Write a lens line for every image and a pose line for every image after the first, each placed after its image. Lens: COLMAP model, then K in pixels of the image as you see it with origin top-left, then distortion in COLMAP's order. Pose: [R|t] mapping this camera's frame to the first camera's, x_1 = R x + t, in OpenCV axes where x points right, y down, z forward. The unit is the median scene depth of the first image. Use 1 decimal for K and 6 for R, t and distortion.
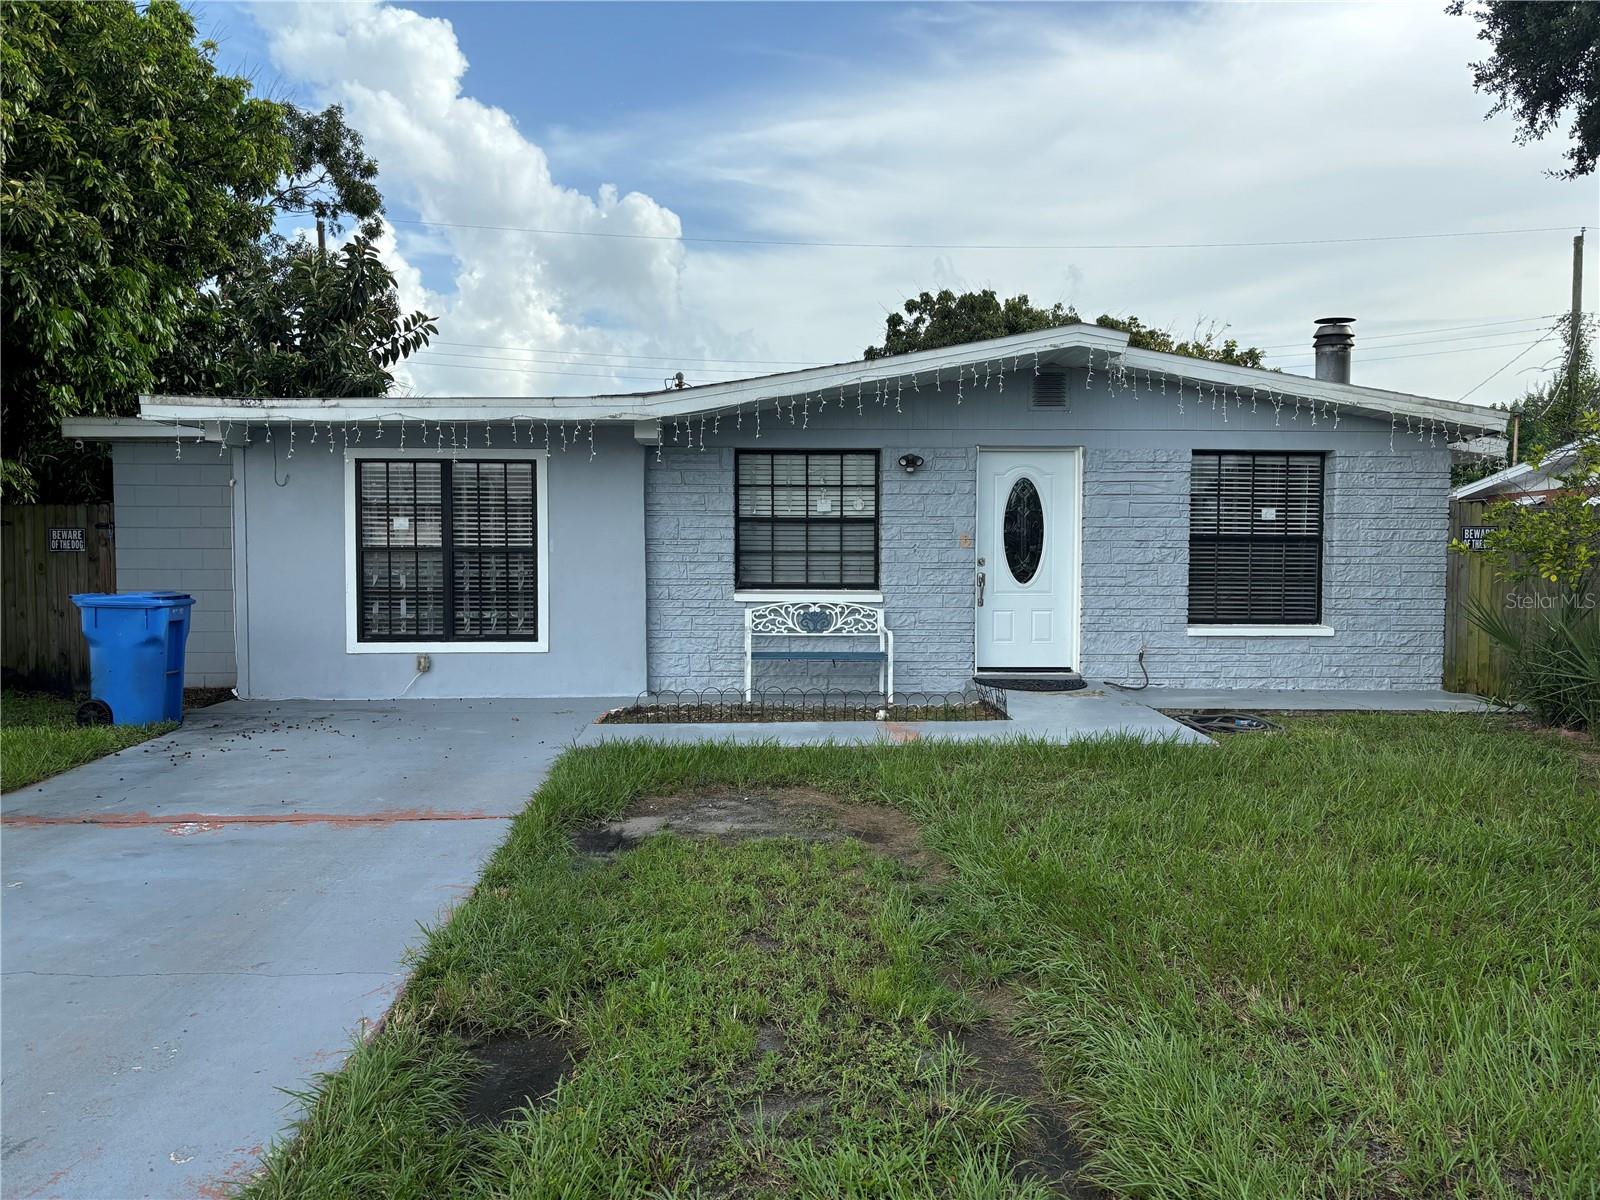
lens RADIAL K [[1219.7, 0, 809.8], [0, 1219.7, 620.0], [0, 0, 1]] dist [0.008901, -0.007415]
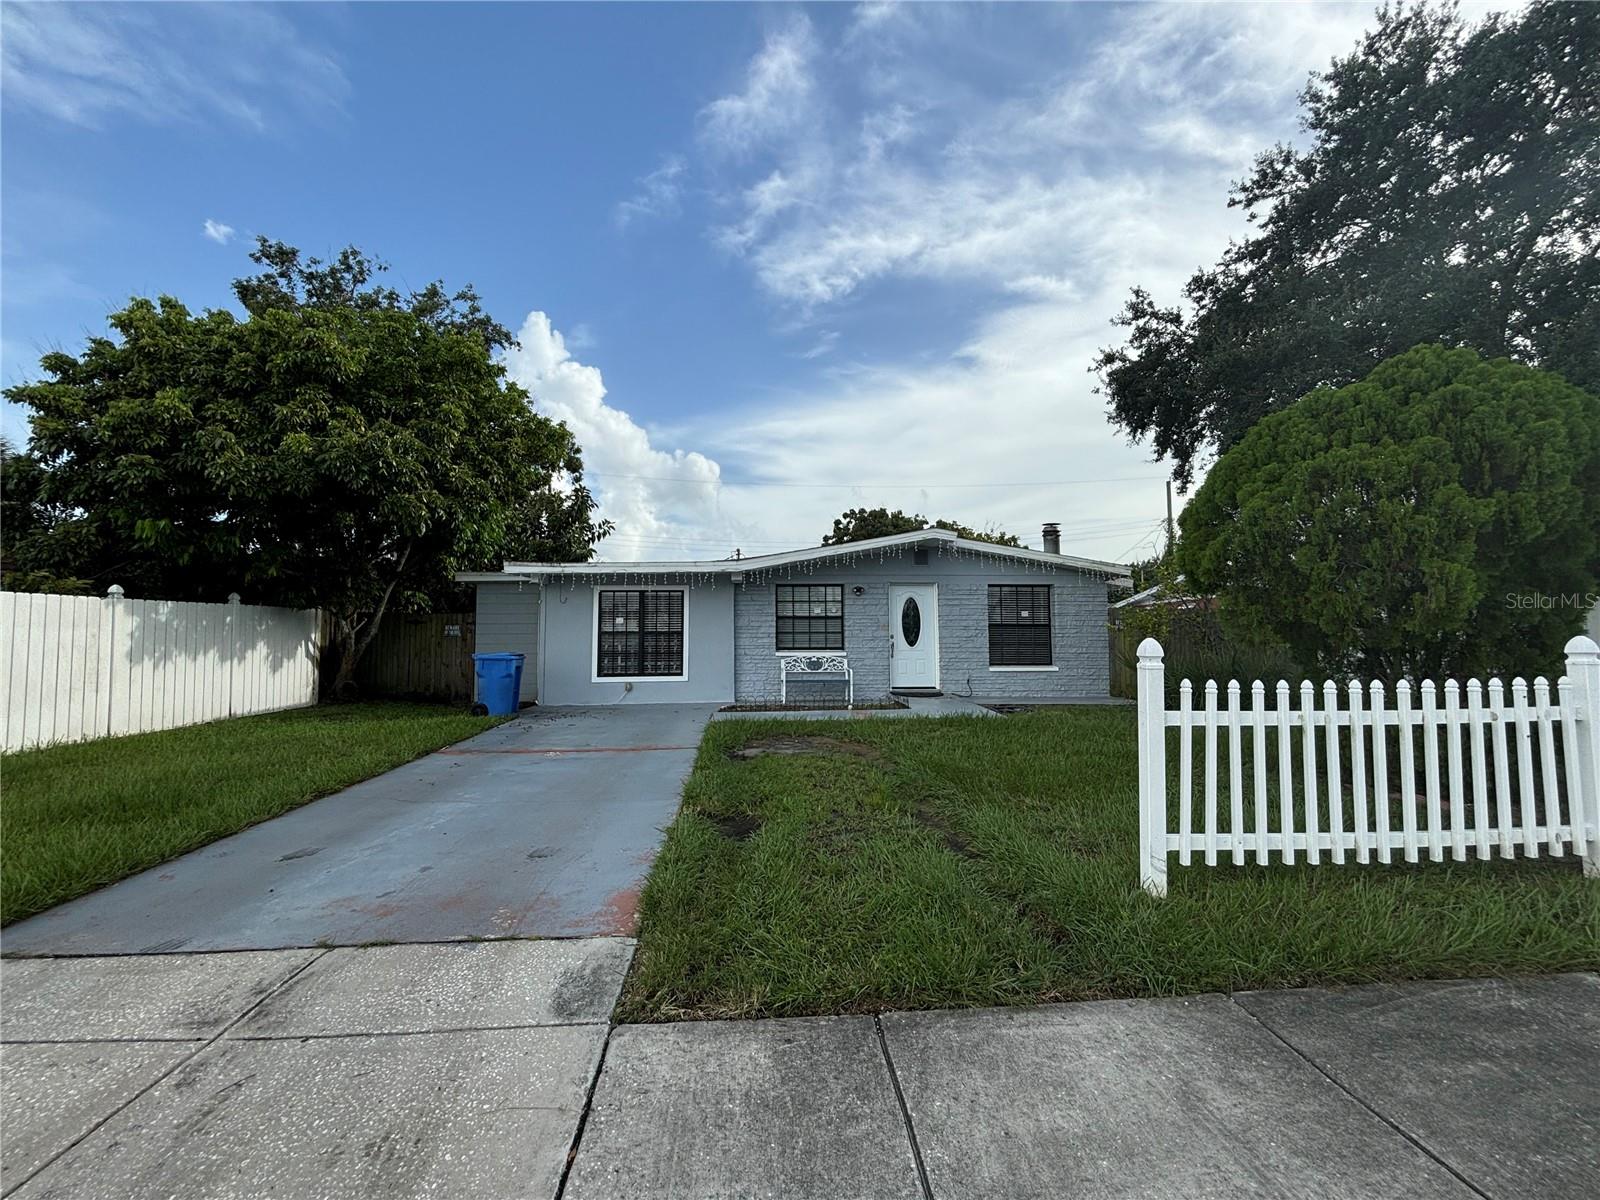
lens RADIAL K [[652.0, 0, 800.0], [0, 652.0, 600.0], [0, 0, 1]] dist [0.017398, -0.000235]
pose [[0.999647, -0.005484, 0.025995, -0.049703], [0.008506, 0.993026, -0.117588, 0.021011], [-0.025168, 0.117768, 0.992722, -0.135184]]
